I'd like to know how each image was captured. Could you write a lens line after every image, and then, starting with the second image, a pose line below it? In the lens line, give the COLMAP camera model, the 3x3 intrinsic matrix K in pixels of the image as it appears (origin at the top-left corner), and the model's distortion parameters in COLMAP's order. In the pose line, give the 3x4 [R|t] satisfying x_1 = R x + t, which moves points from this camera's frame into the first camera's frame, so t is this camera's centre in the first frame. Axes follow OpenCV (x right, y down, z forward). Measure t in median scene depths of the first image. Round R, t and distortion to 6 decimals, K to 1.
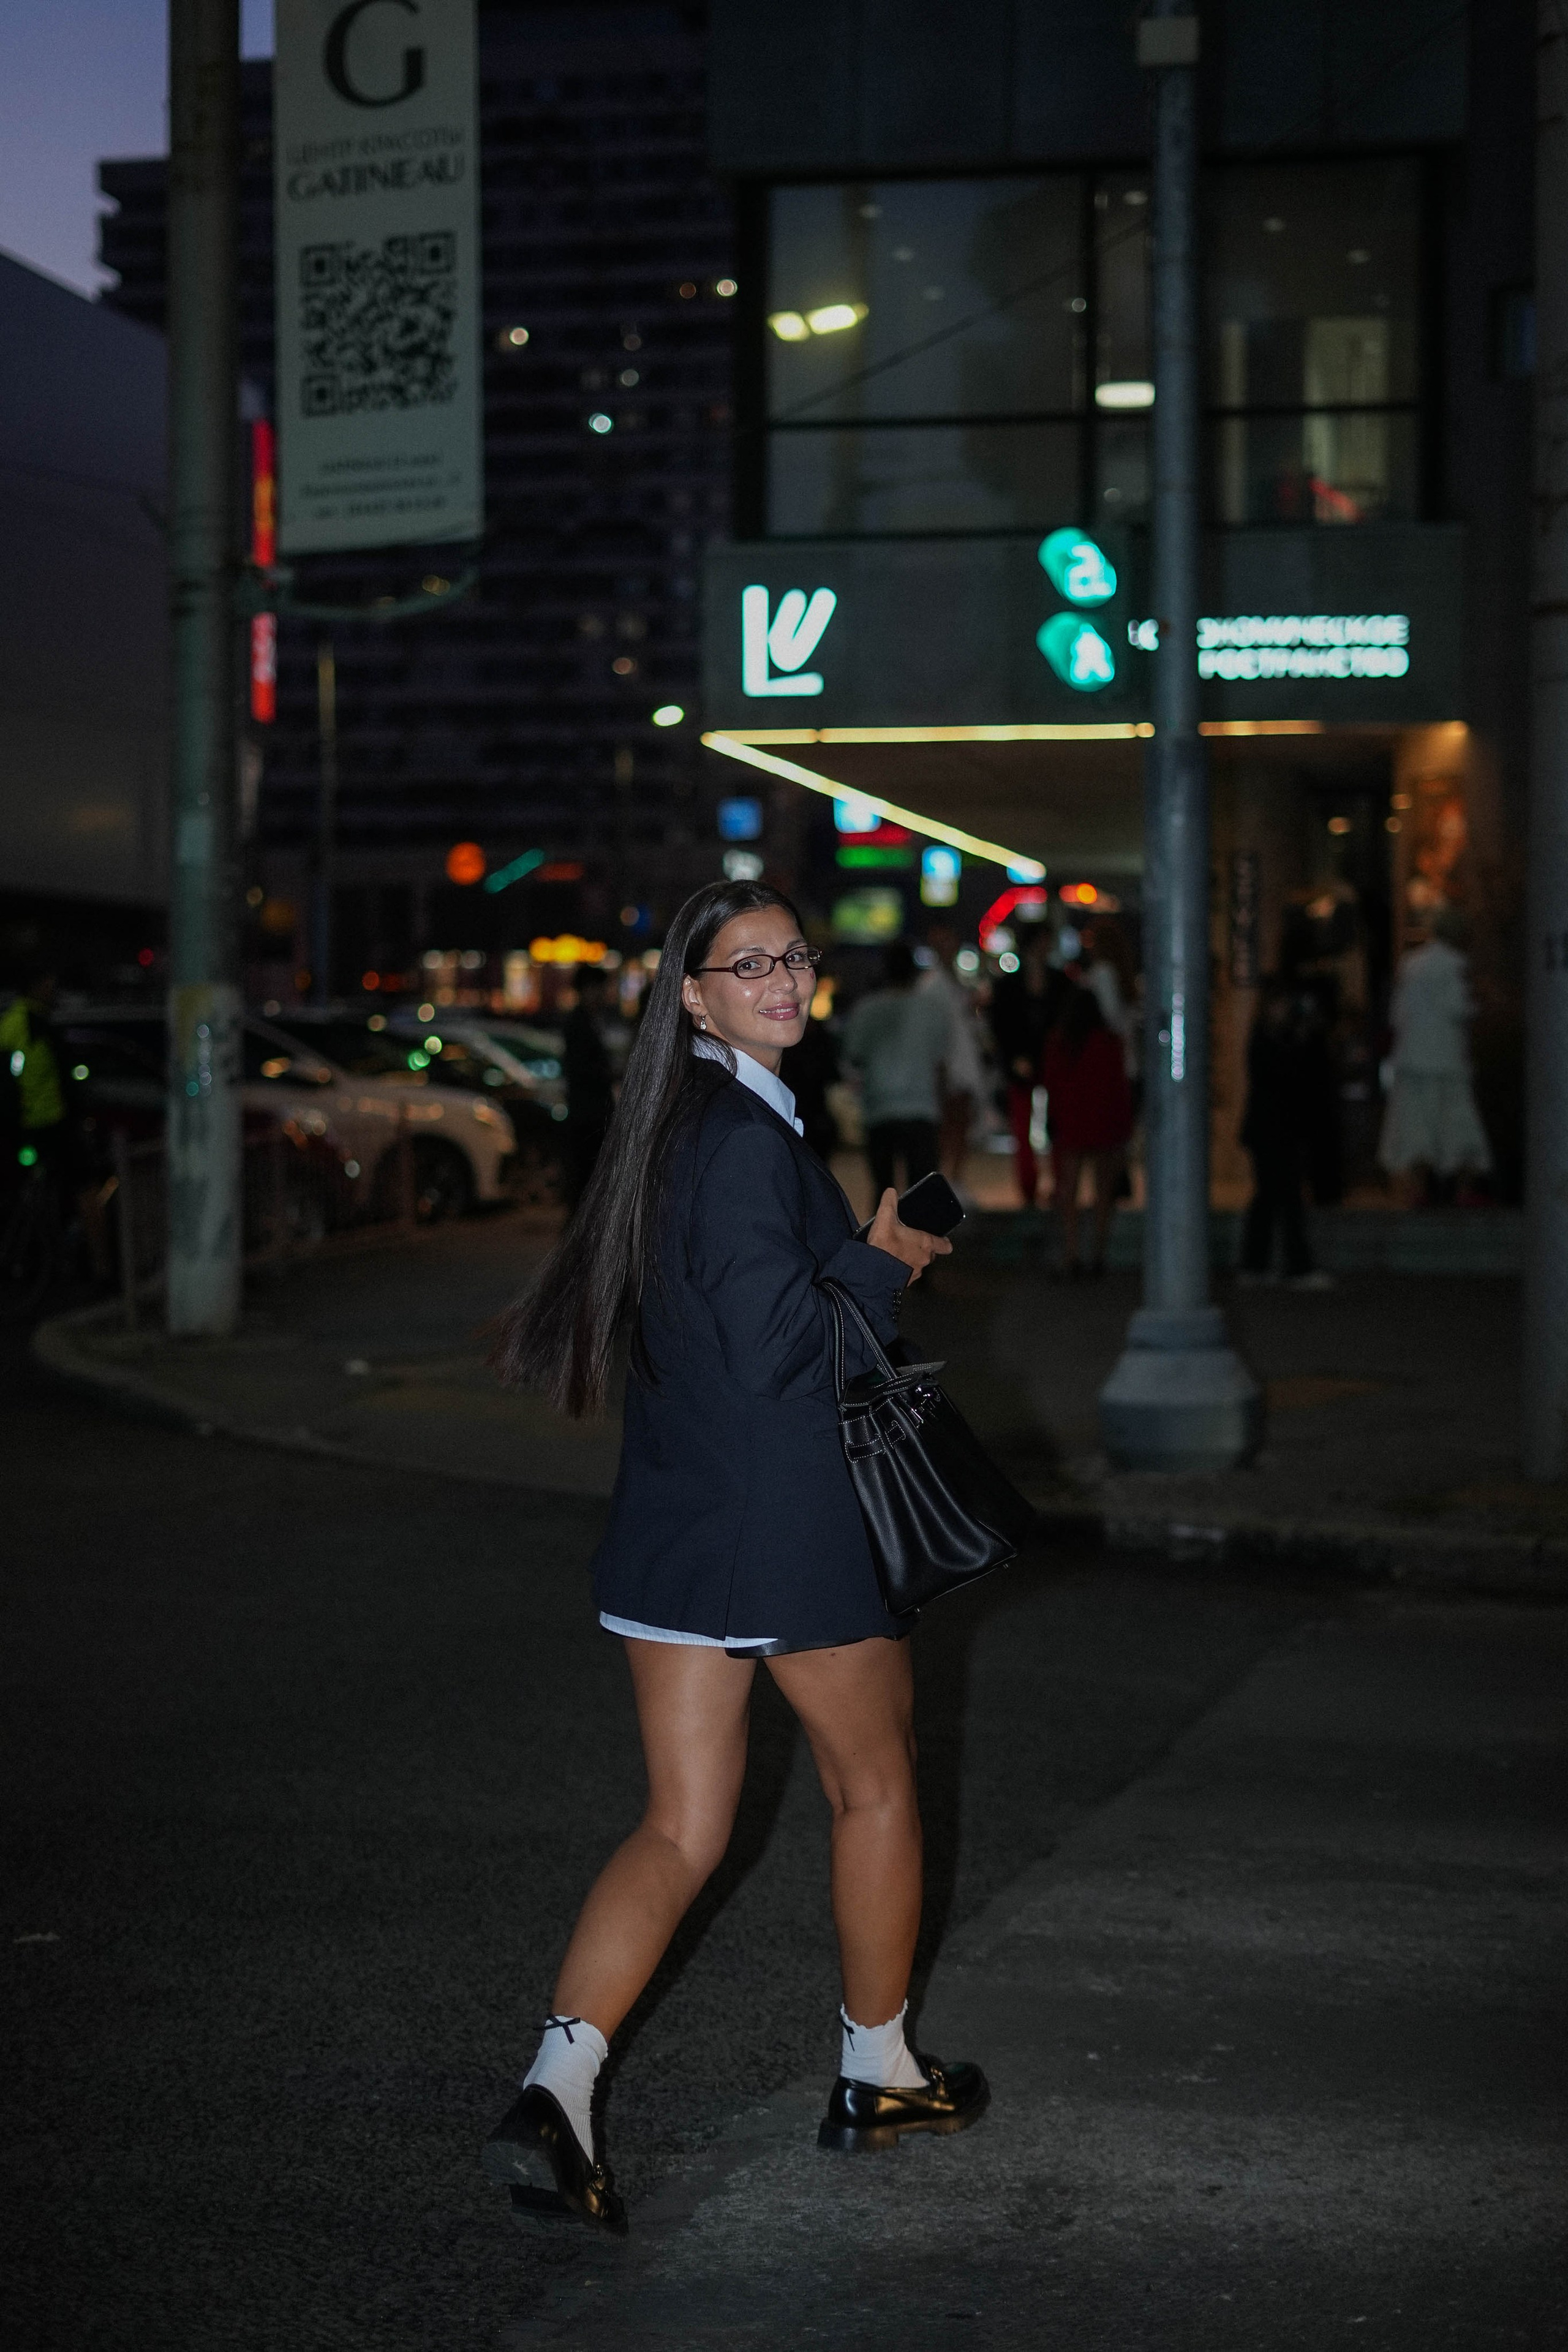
lens RADIAL K [[3519.6, 0, 784.0], [0, 3519.6, 1176.0], [0, 0, 1]] dist [-0.025002, -0.084358]
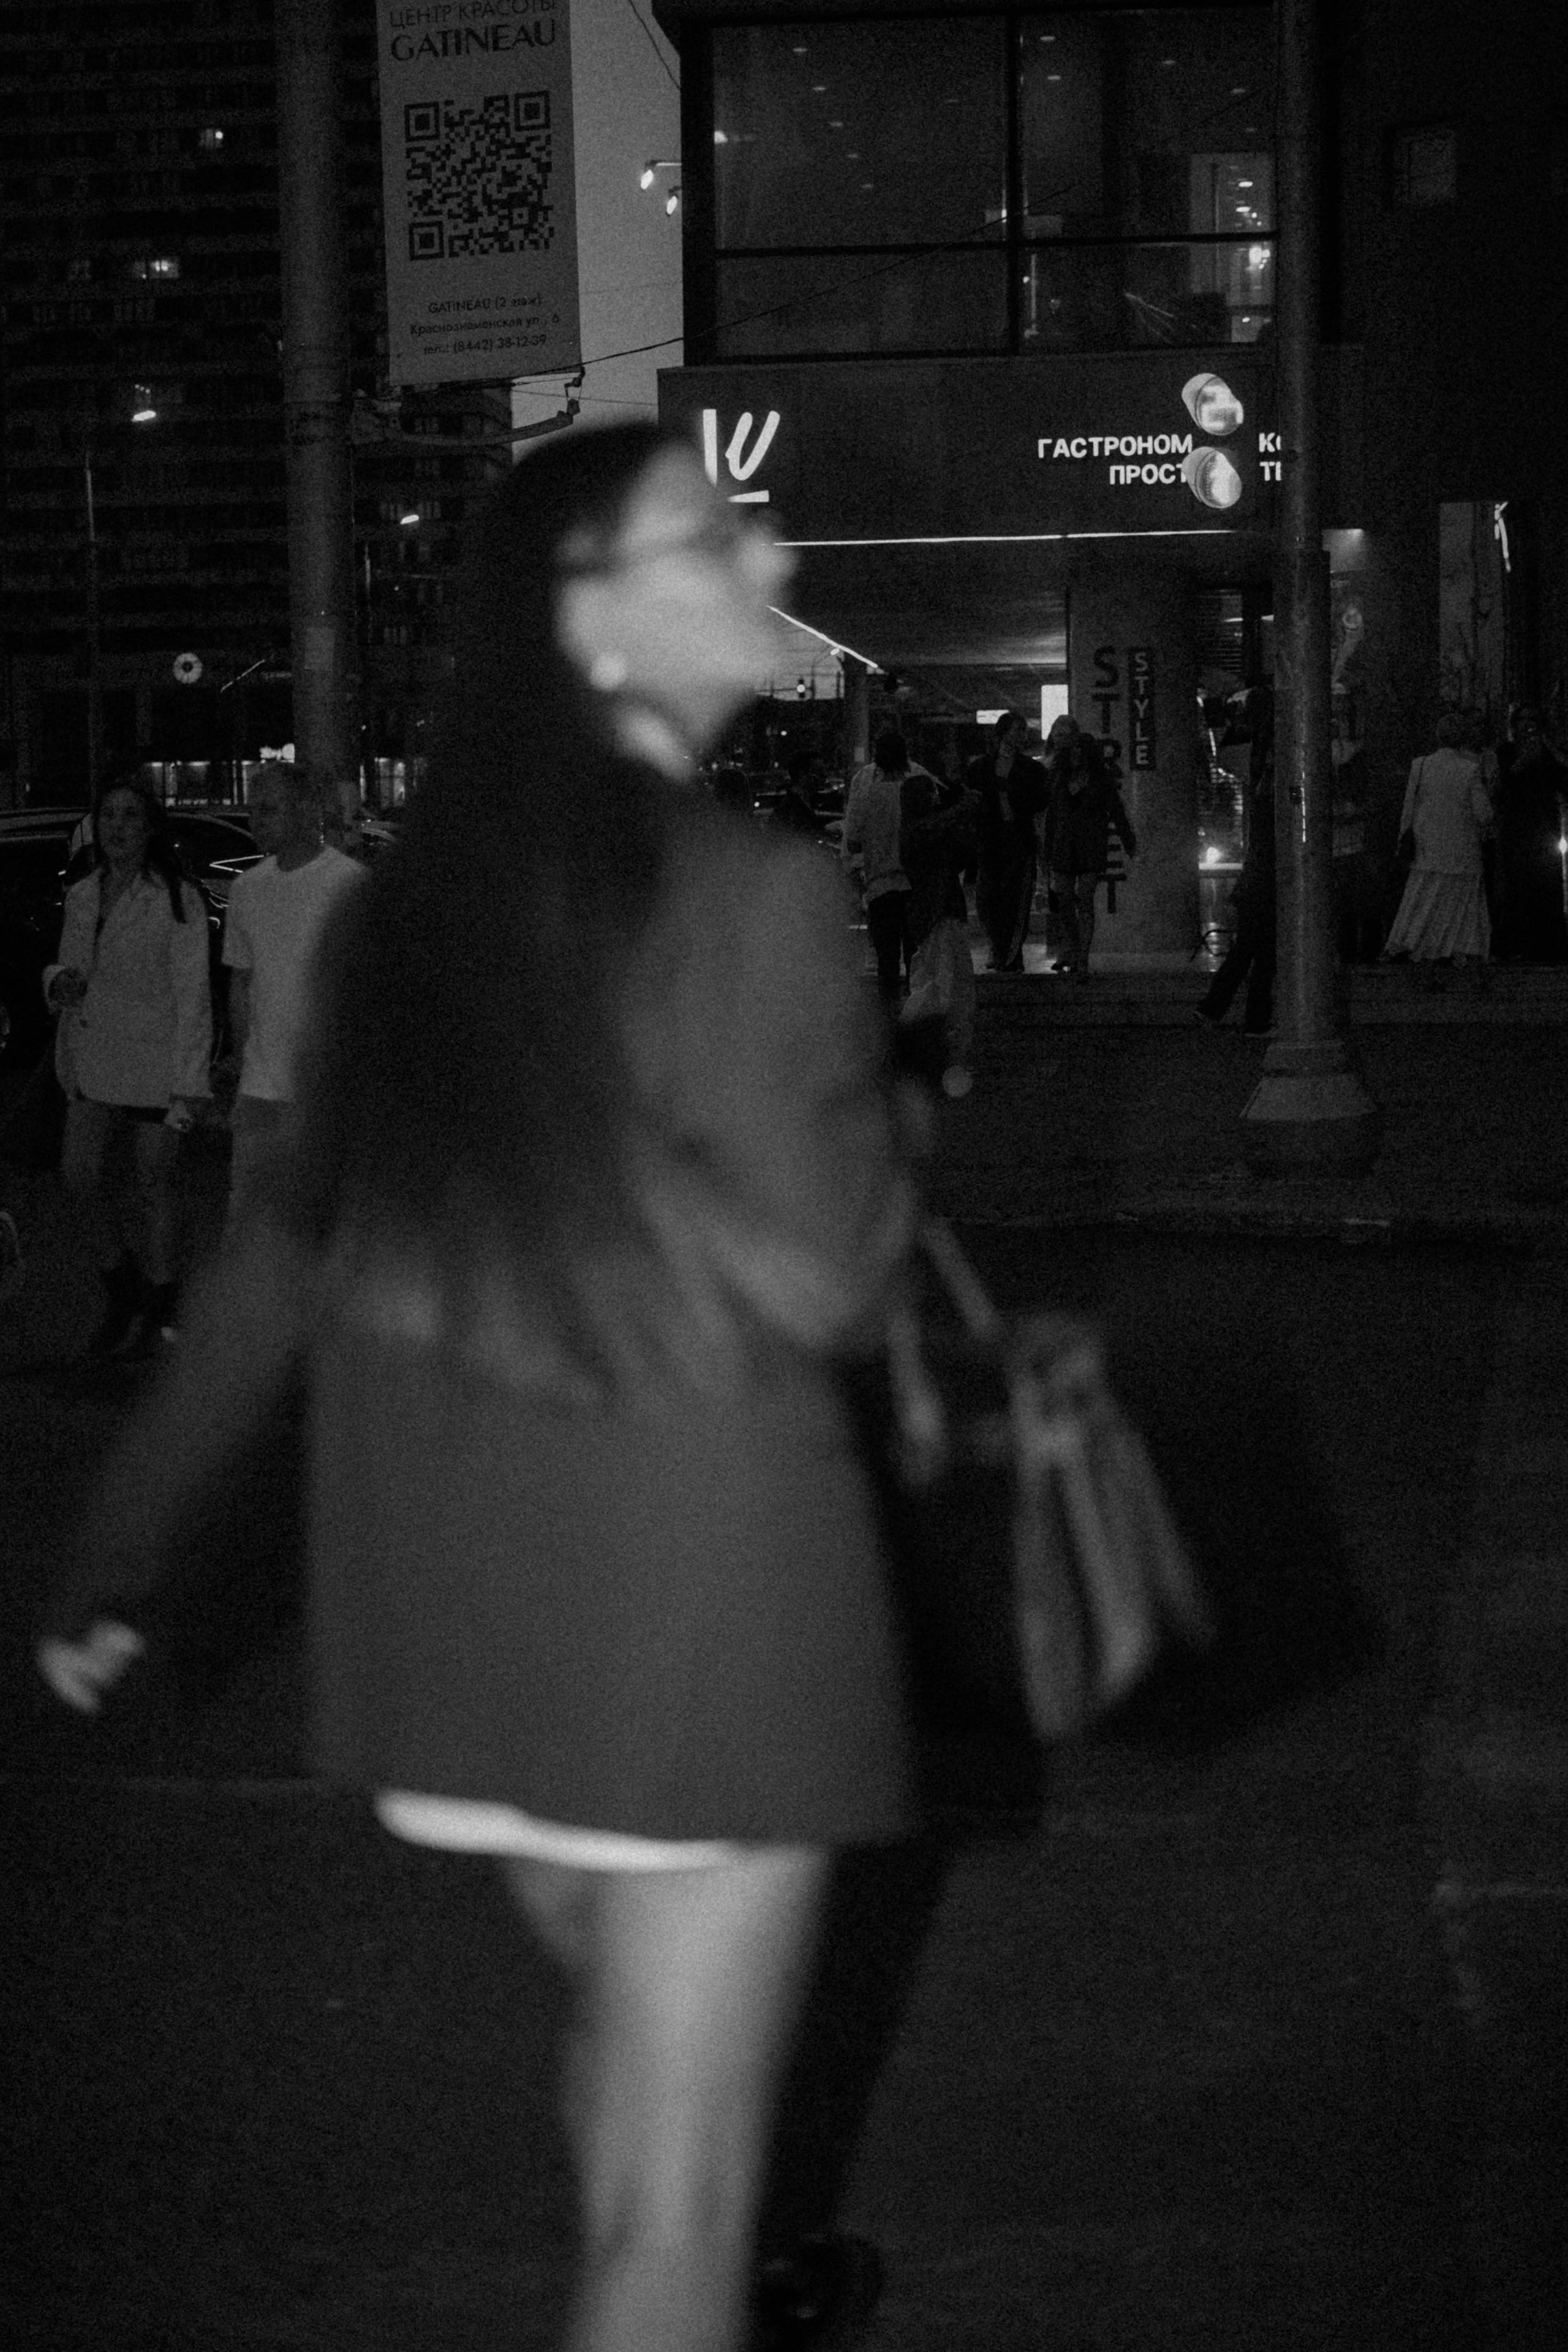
lens RADIAL K [[3519.6, 0, 784.0], [0, 3519.6, 1176.0], [0, 0, 1]] dist [-0.025002, -0.084358]
pose [[0.994757, -0.029840, 0.097819, -0.137165], [0.024192, 0.997999, 0.058423, 0.007710], [-0.099367, -0.055751, 0.993488, -0.117105]]
